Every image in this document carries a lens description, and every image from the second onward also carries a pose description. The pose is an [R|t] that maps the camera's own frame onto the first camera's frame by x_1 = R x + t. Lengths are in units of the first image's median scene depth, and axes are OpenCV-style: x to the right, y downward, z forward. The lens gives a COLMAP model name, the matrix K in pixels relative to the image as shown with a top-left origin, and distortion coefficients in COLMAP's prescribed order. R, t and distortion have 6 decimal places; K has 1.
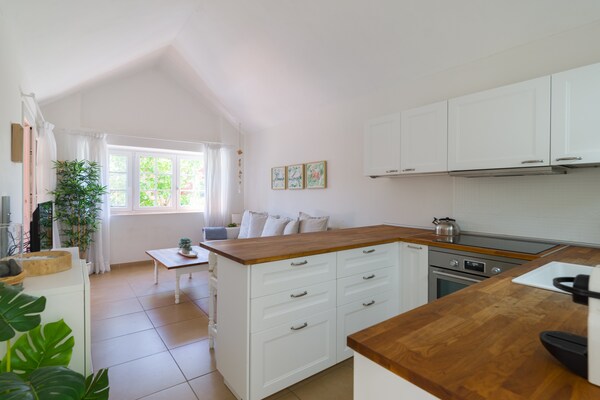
lens RADIAL K [[293.1, 0, 304.3], [0, 293.1, 196.0], [0, 0, 1]] dist [0.004950, 0.000243]
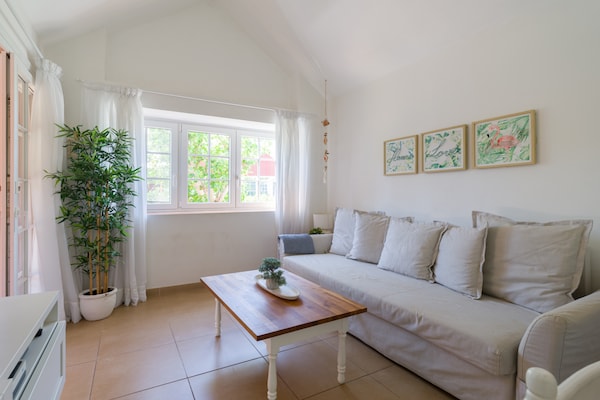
lens RADIAL K [[296.9, 0, 298.7], [0, 296.9, 194.5], [0, 0, 1]] dist [0.002786, 0.000273]
pose [[0.990074, -0.001879, -0.140531, -0.249930], [0.000900, 0.999975, -0.007028, 0.027764], [0.140541, 0.006832, 0.990051, 0.422191]]
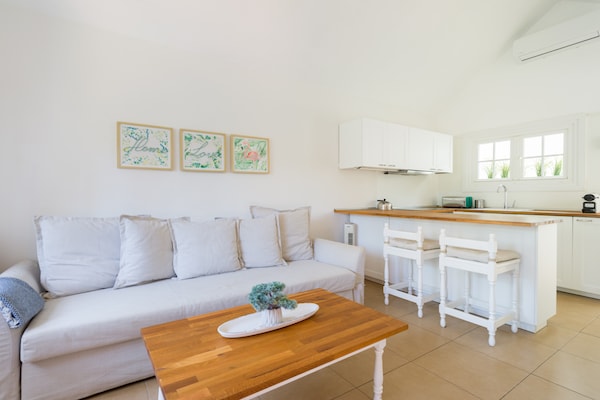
lens RADIAL K [[296.9, 0, 298.7], [0, 296.9, 194.5], [0, 0, 1]] dist [0.002786, 0.000273]
pose [[0.079501, 0.000058, 0.996835, -0.691375], [0.009864, 0.999951, -0.000845, 0.029539], [-0.996786, 0.009900, 0.079497, 0.827563]]
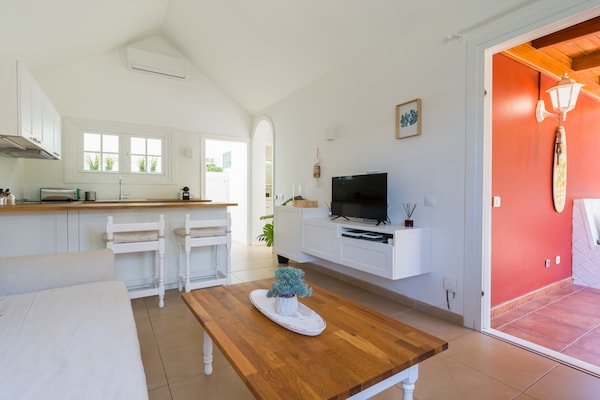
lens RADIAL K [[296.9, 0, 298.7], [0, 296.9, 194.5], [0, 0, 1]] dist [0.002786, 0.000273]
pose [[-0.993798, -0.006187, 0.111028, -0.405536], [-0.004775, 0.999904, 0.012978, 0.047421], [-0.111097, 0.012367, -0.993733, 1.189137]]
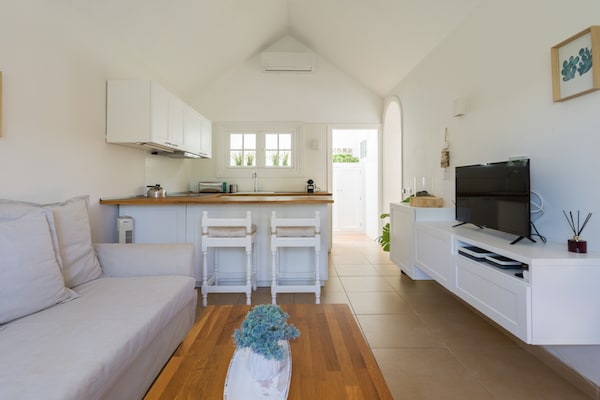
lens RADIAL K [[304.4, 0, 303.2], [0, 304.4, 175.7], [0, 0, 1]] dist [-0.001770, -0.000874]
pose [[-0.797866, 0.010883, 0.602736, -0.515926], [0.004812, 0.999920, -0.011686, 0.034329], [-0.602815, -0.006423, -0.797855, 1.044736]]
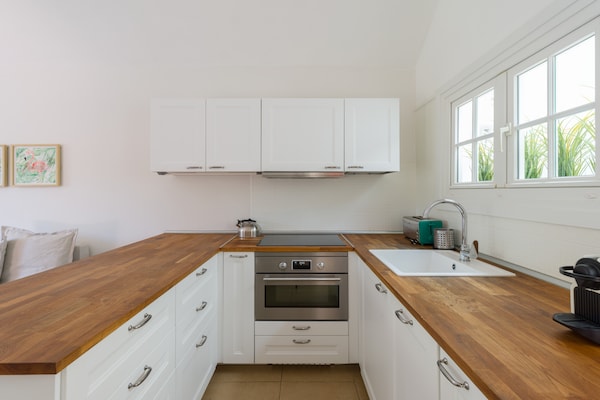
lens RADIAL K [[299.0, 0, 298.3], [0, 299.0, 188.6], [0, 0, 1]] dist [0.000527, -0.000108]
pose [[0.621725, 0.002678, 0.783231, -0.115682], [0.009740, 0.999890, -0.011150, -0.008604], [-0.783175, 0.014561, 0.621631, 0.160255]]
